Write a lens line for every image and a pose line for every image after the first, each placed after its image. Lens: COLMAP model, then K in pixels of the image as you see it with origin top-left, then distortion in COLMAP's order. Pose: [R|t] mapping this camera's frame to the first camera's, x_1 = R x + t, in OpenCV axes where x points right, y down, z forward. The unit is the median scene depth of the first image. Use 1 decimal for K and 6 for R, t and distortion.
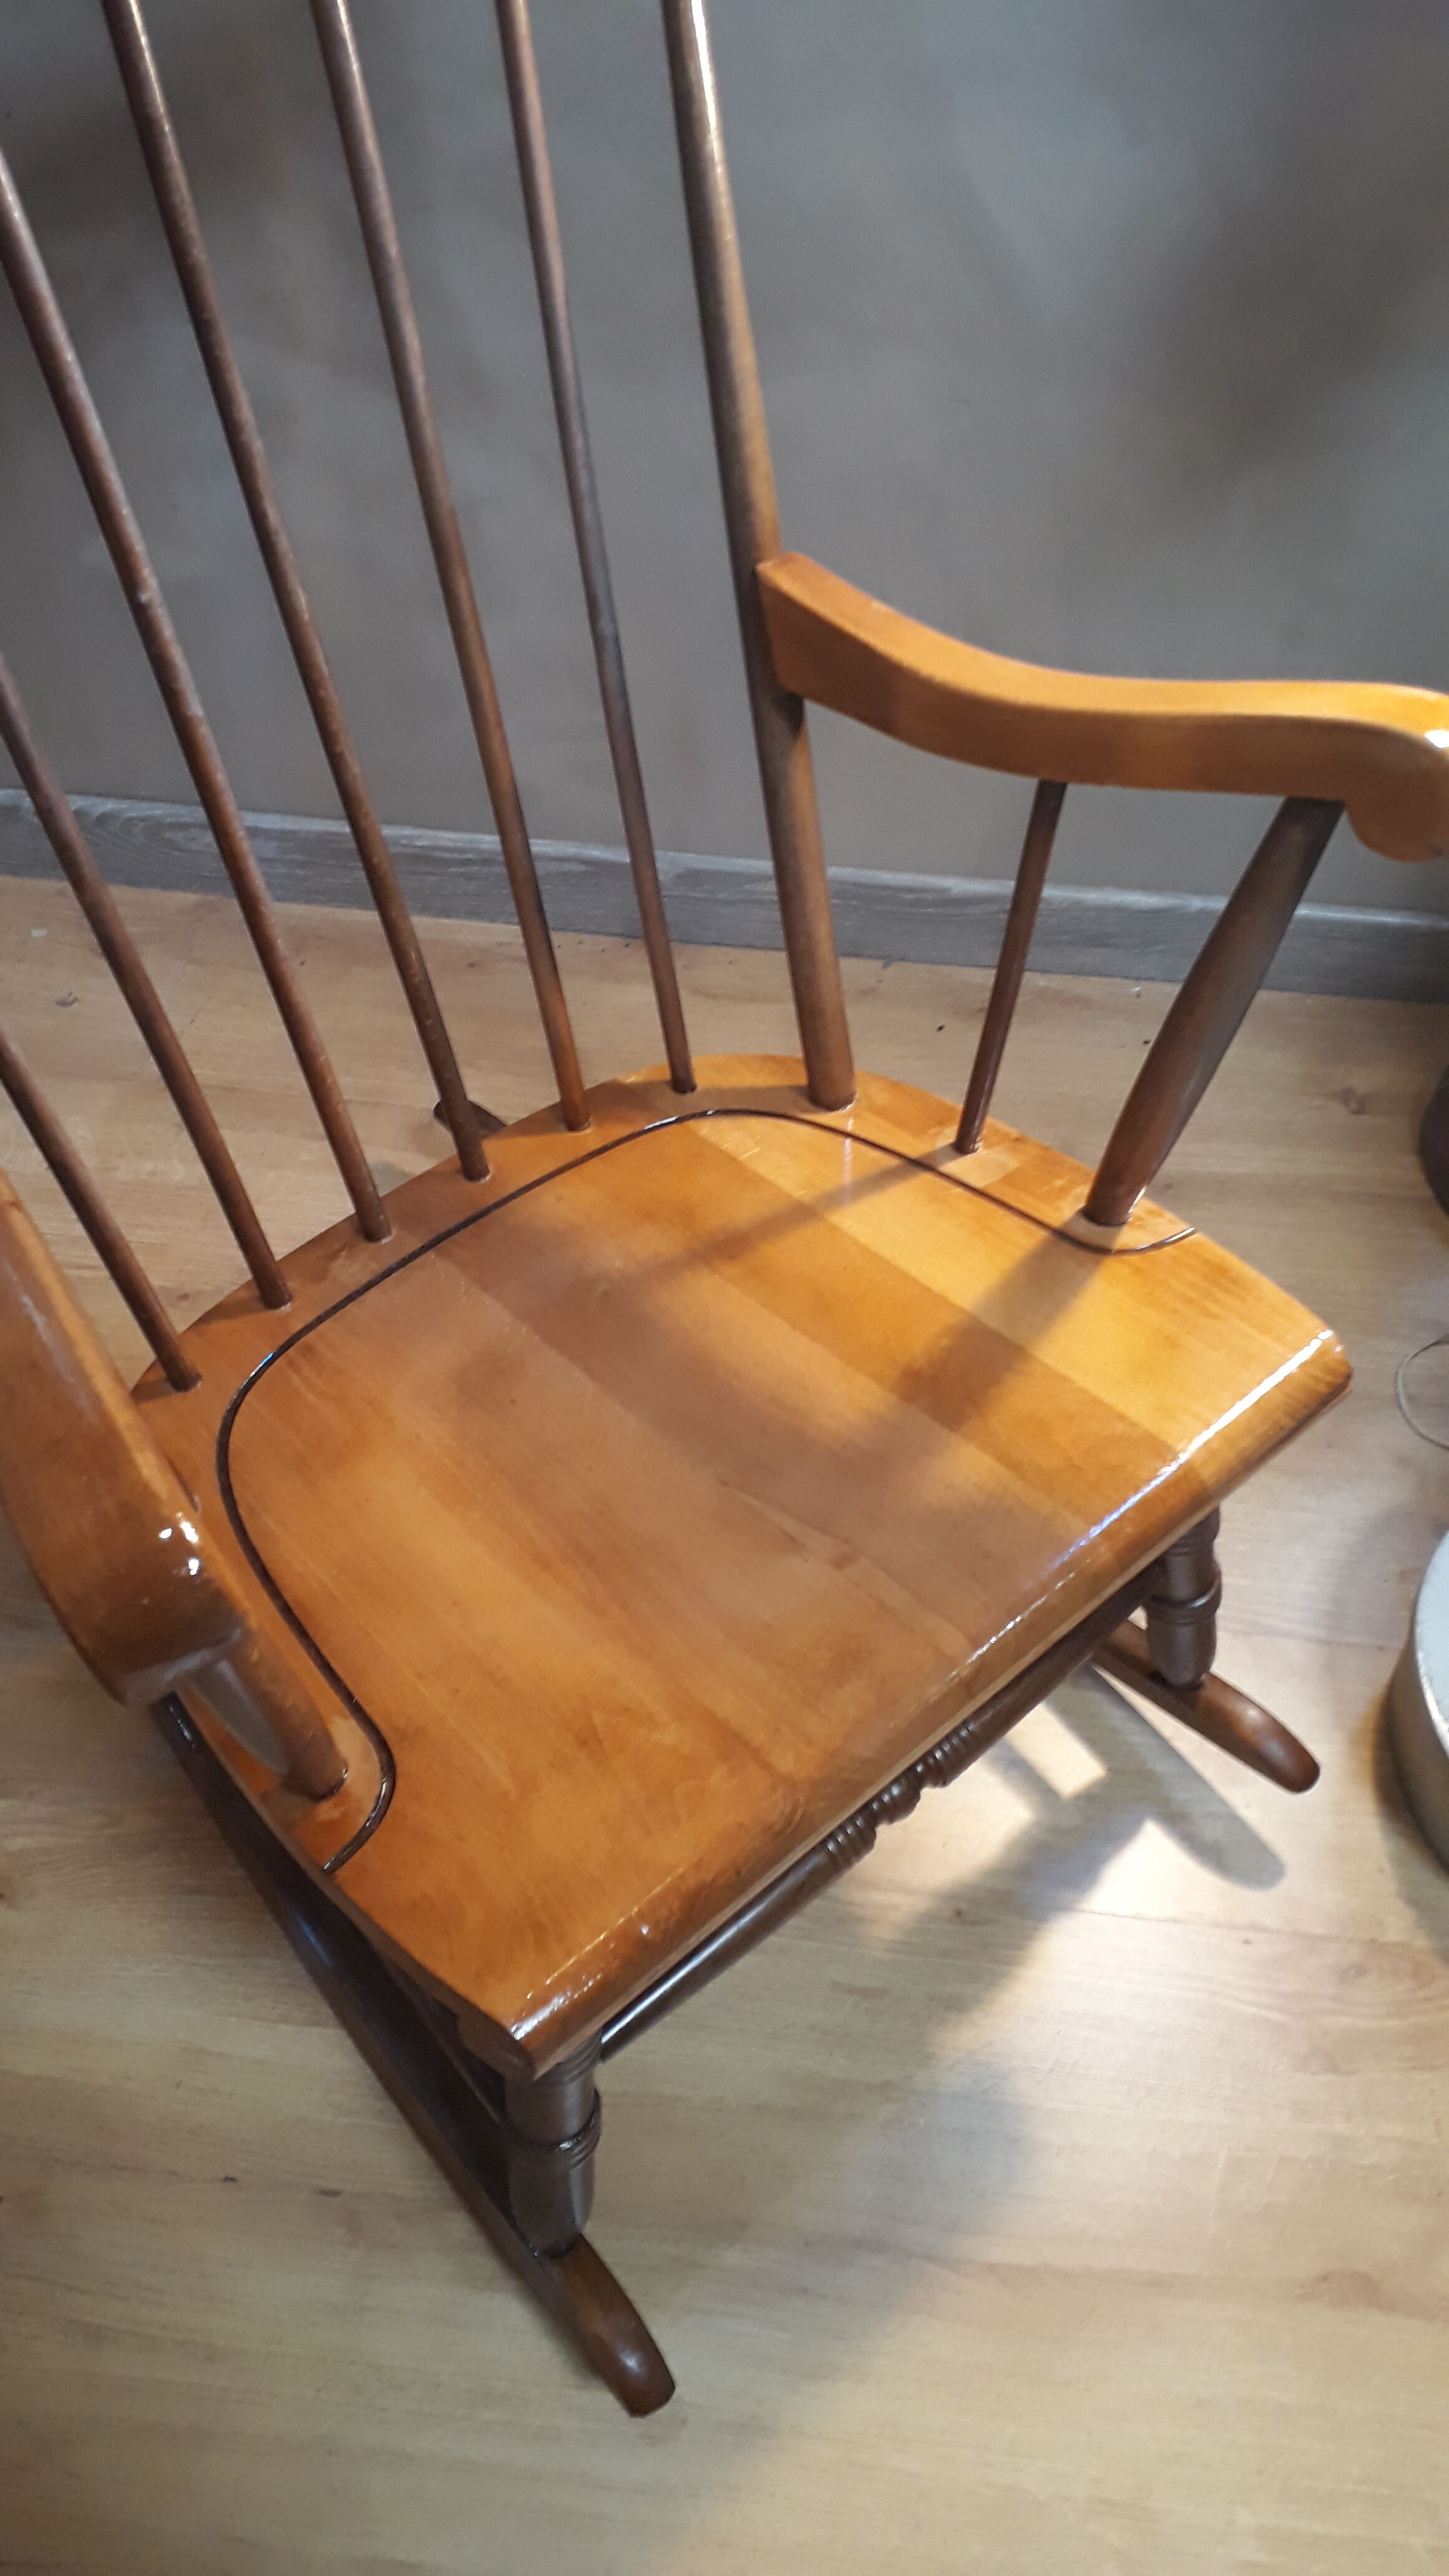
lens RADIAL K [[2091.2, 0, 721.4], [0, 2091.2, 1291.4], [0, 0, 1]] dist [0.022302, -0.041429]
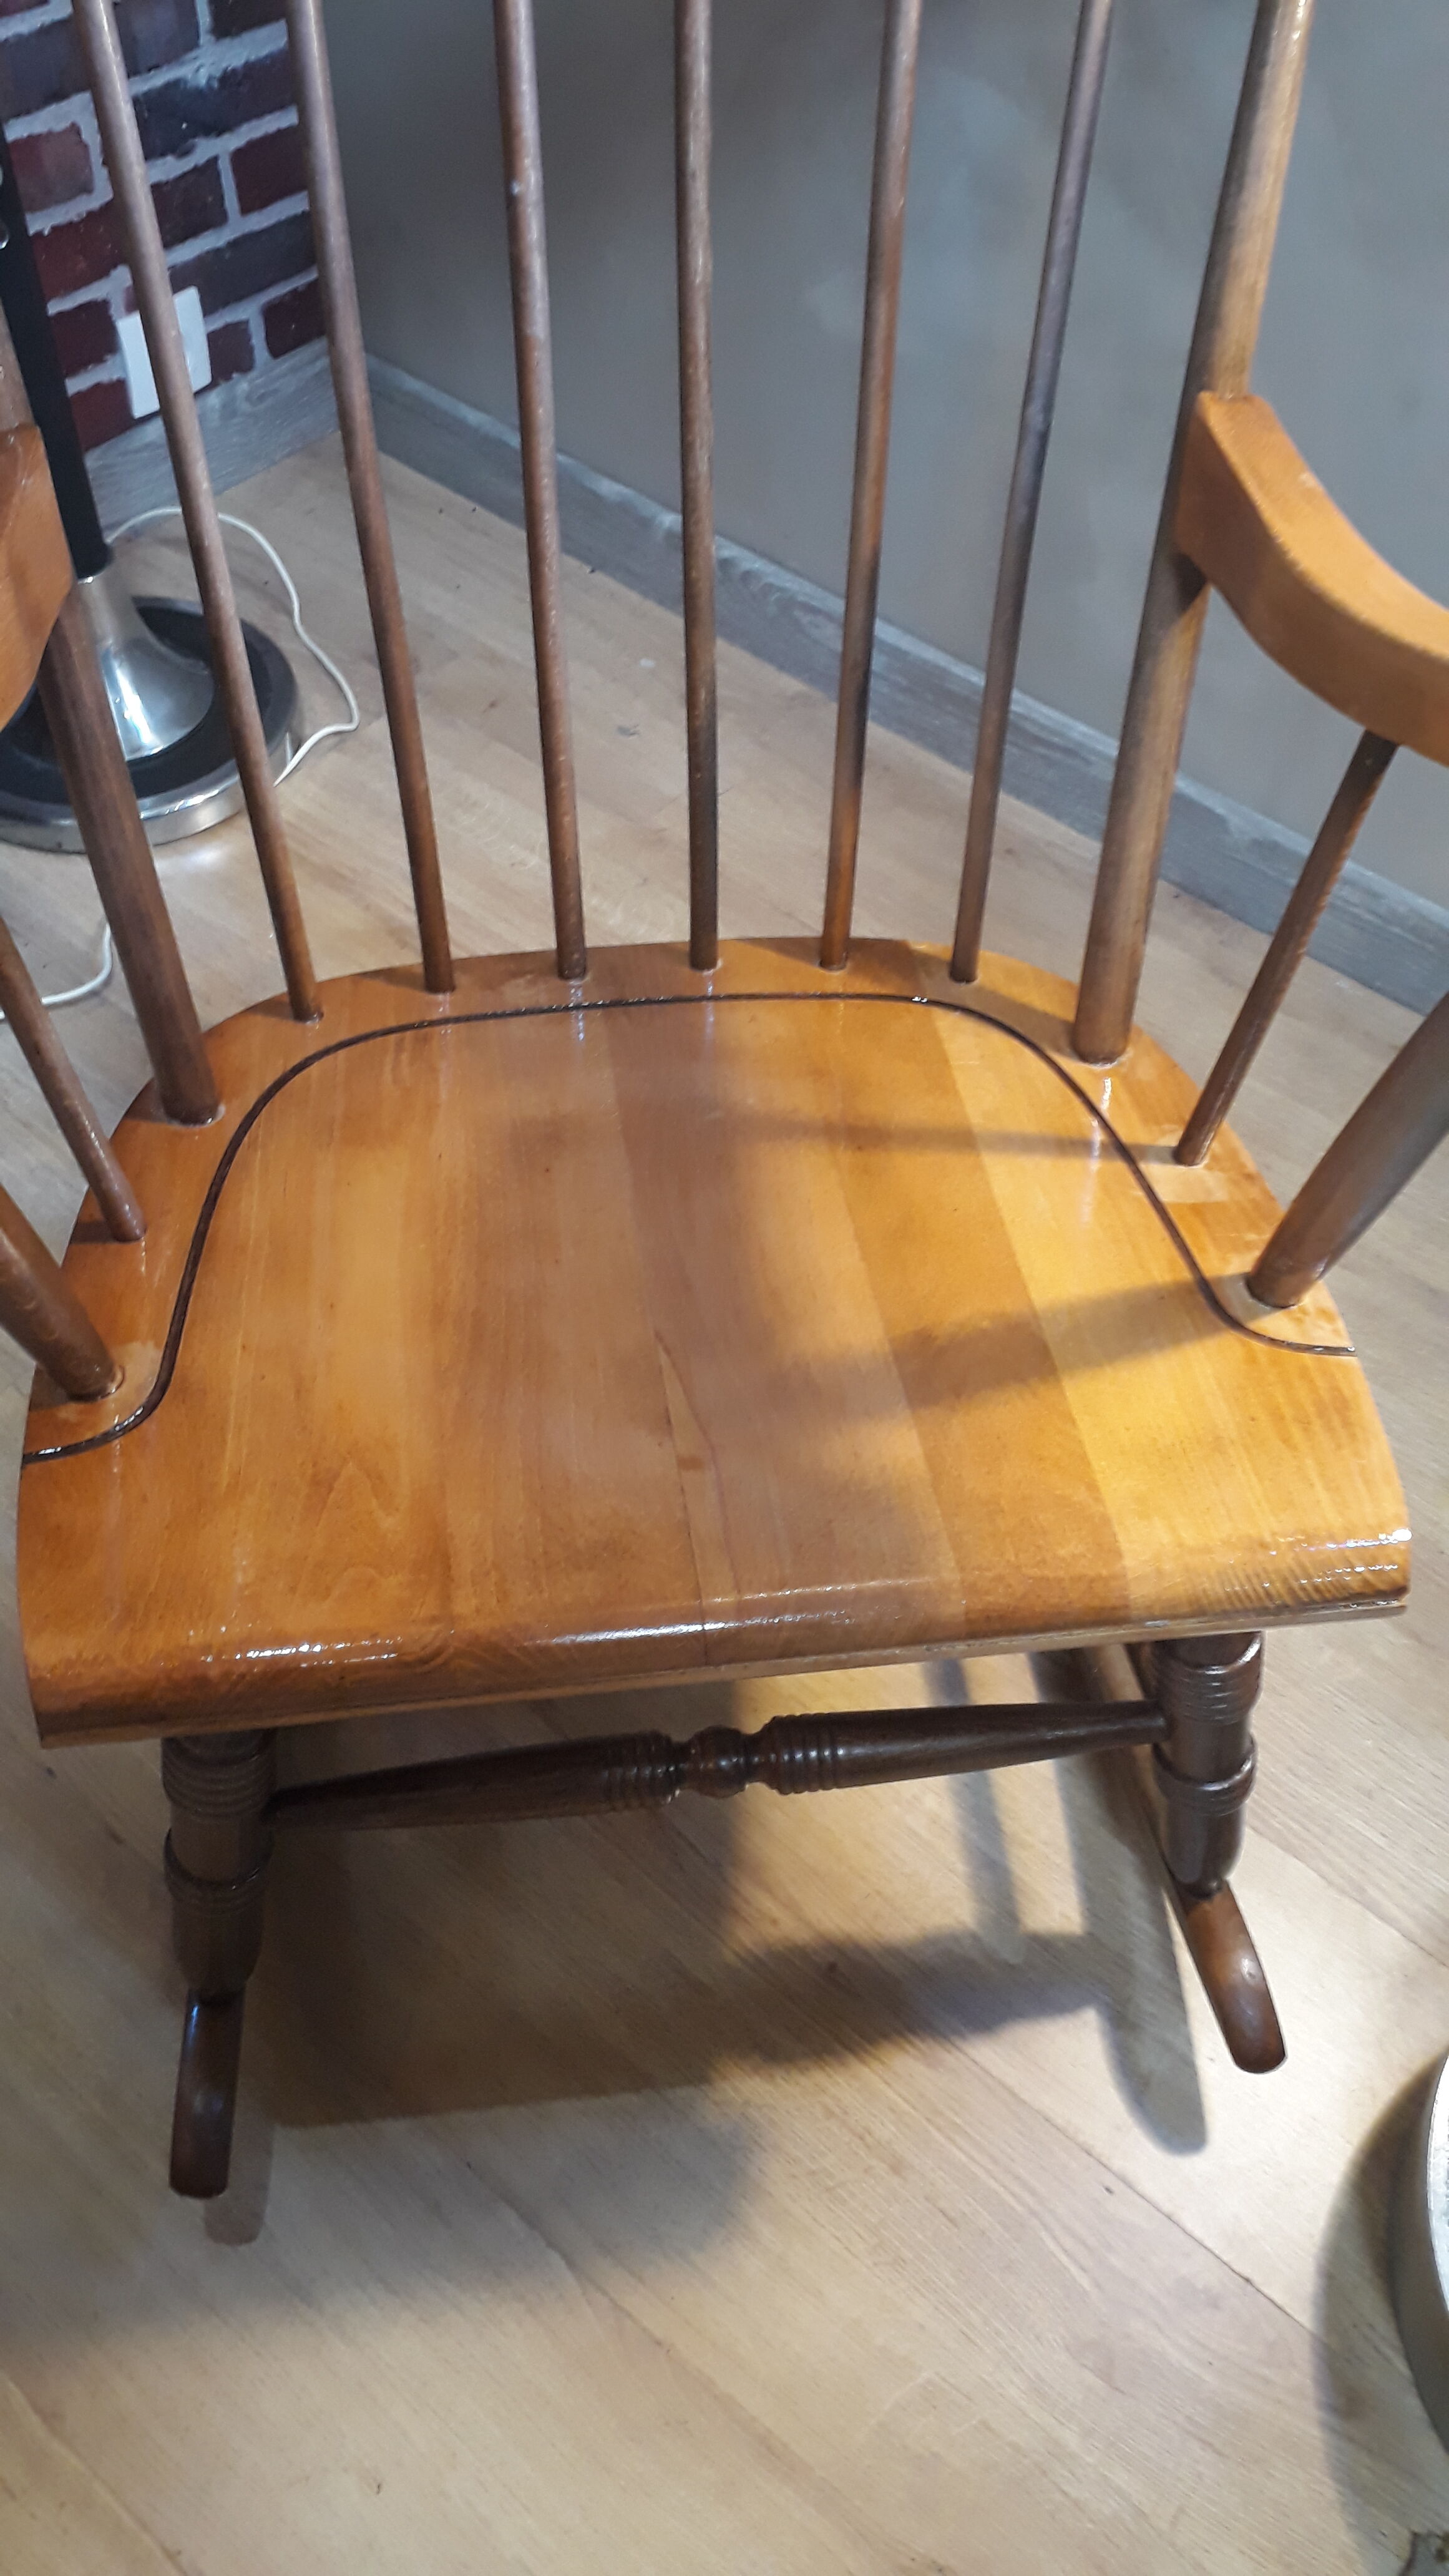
lens RADIAL K [[2091.2, 0, 702.7], [0, 2091.2, 1302.5], [0, 0, 1]] dist [0.022302, -0.041429]
pose [[0.823149, 0.447047, -0.350106, 0.278087], [-0.442559, 0.891401, 0.097701, -0.013867], [0.355762, 0.074520, 0.931601, 0.160236]]
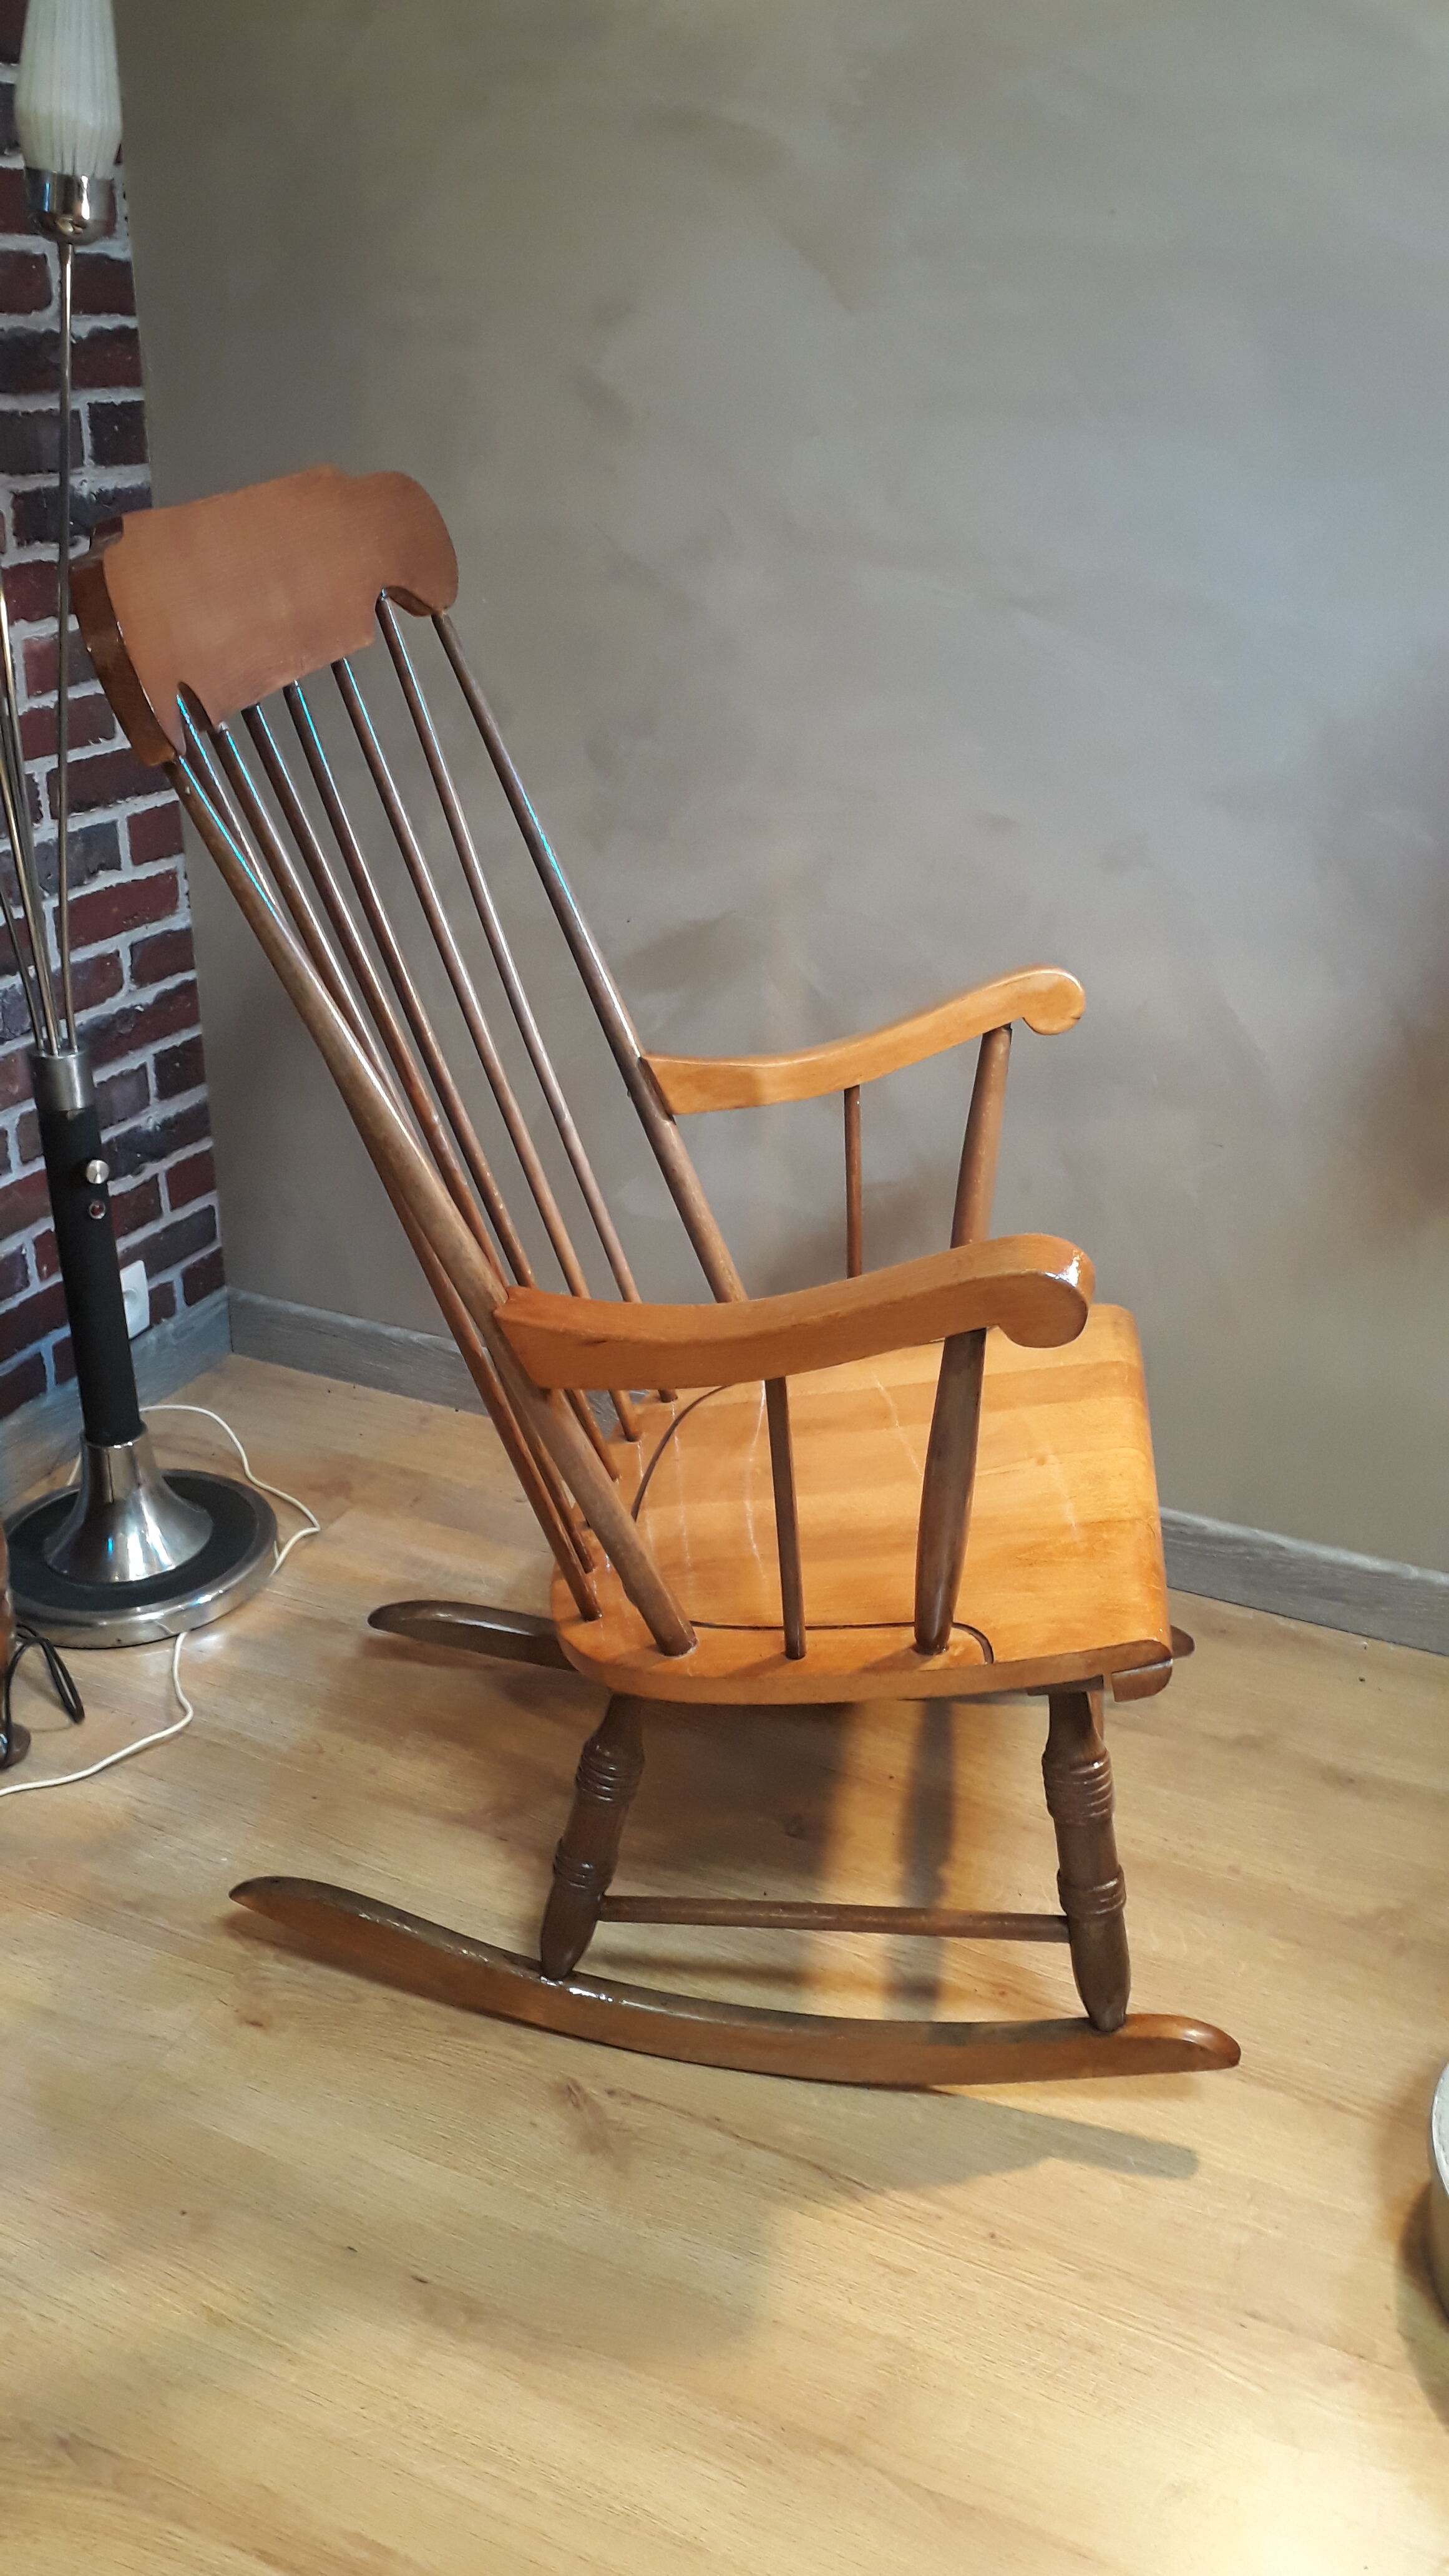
lens RADIAL K [[2091.2, 0, 731.3], [0, 2091.2, 1286.7], [0, 0, 1]] dist [0.022302, -0.041429]
pose [[0.950252, 0.124508, -0.285516, 0.267289], [-0.236843, 0.884162, -0.402694, 0.371168], [0.202304, 0.450283, 0.869666, -0.296822]]
